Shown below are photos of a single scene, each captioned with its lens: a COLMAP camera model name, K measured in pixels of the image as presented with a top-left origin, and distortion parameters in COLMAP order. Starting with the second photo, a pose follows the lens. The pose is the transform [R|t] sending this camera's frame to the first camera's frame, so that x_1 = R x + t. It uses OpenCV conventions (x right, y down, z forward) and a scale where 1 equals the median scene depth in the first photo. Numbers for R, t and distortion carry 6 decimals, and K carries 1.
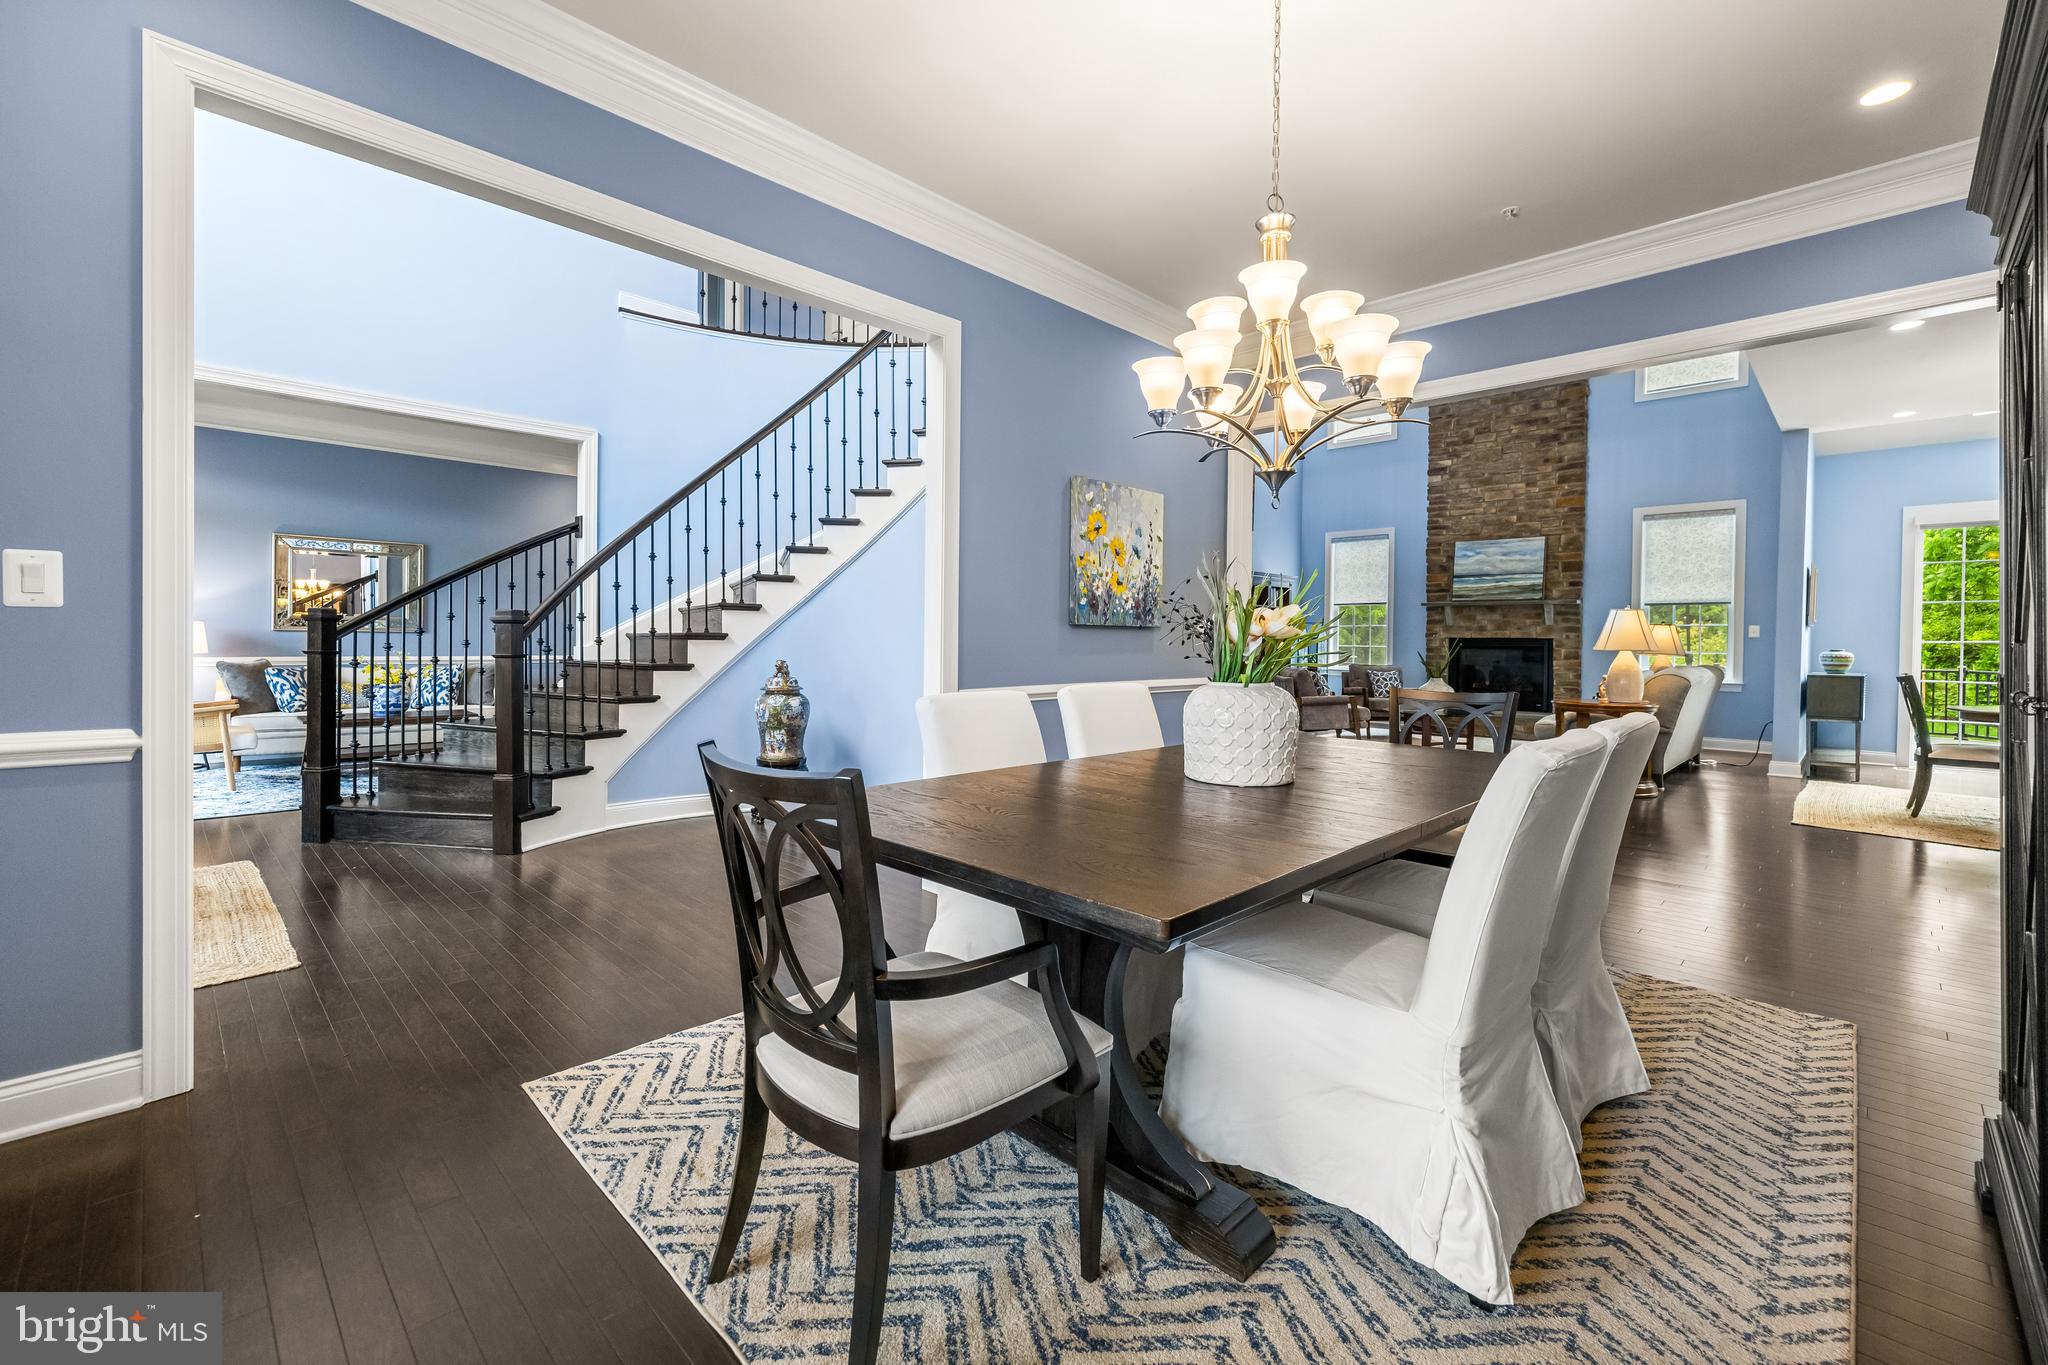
lens RADIAL K [[862.2, 0, 1011.5], [0, 862.2, 649.5], [0, 0, 1]] dist [0.001240, 0.000069]
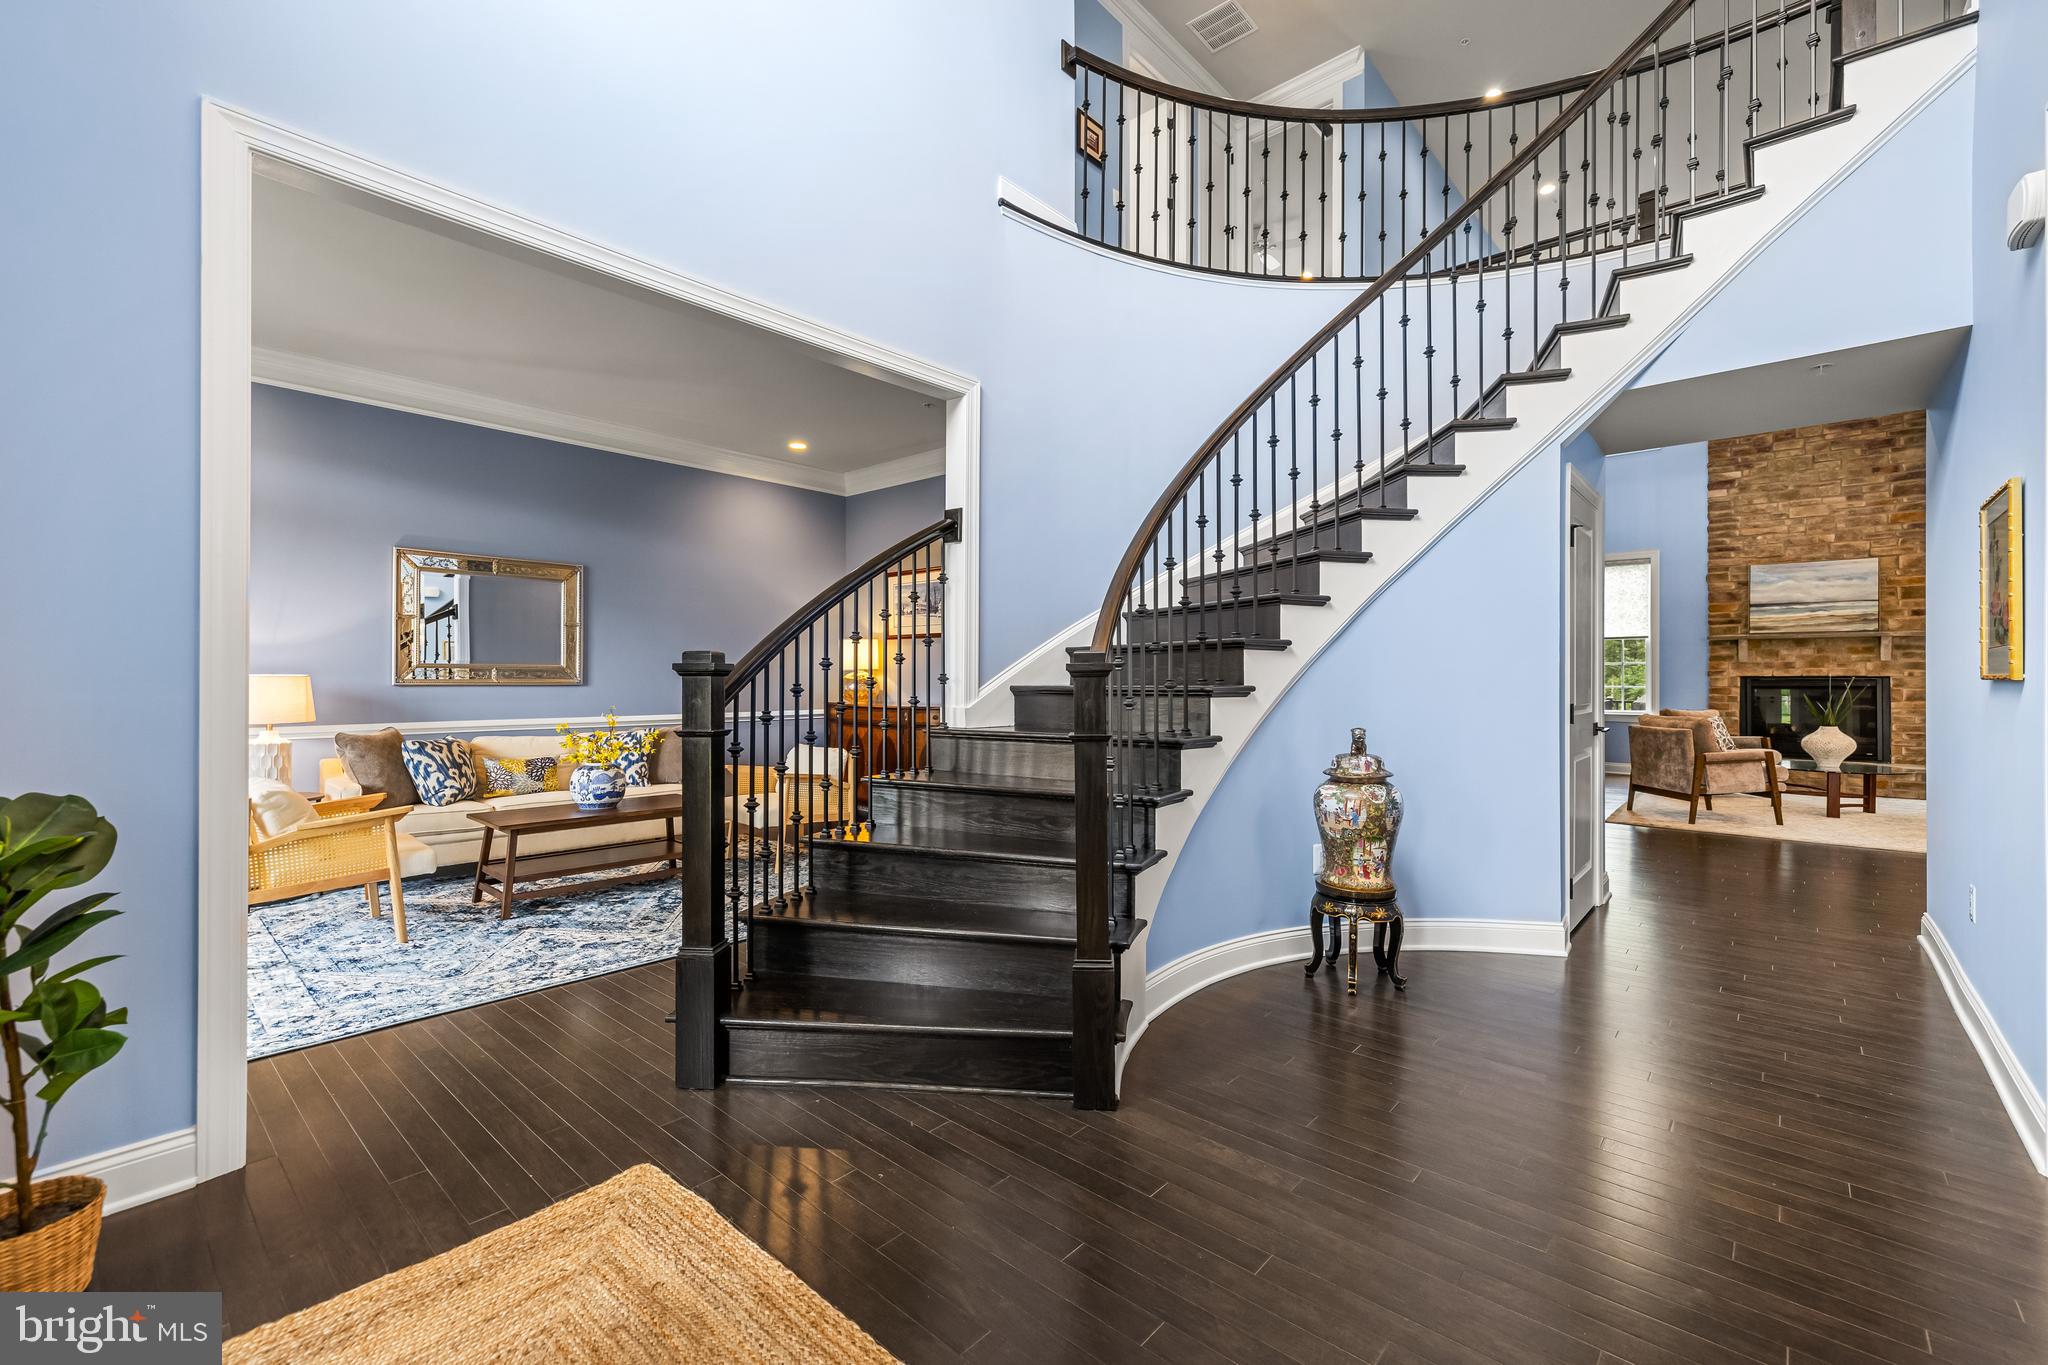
lens RADIAL K [[862.2, 0, 1025.1], [0, 862.2, 678.3], [0, 0, 1]] dist [0.001240, 0.000069]
pose [[0.997856, -0.009874, 0.064698, -0.284174], [0.010655, 0.999874, -0.011750, -0.009925], [-0.064574, 0.012414, 0.997836, 0.197981]]
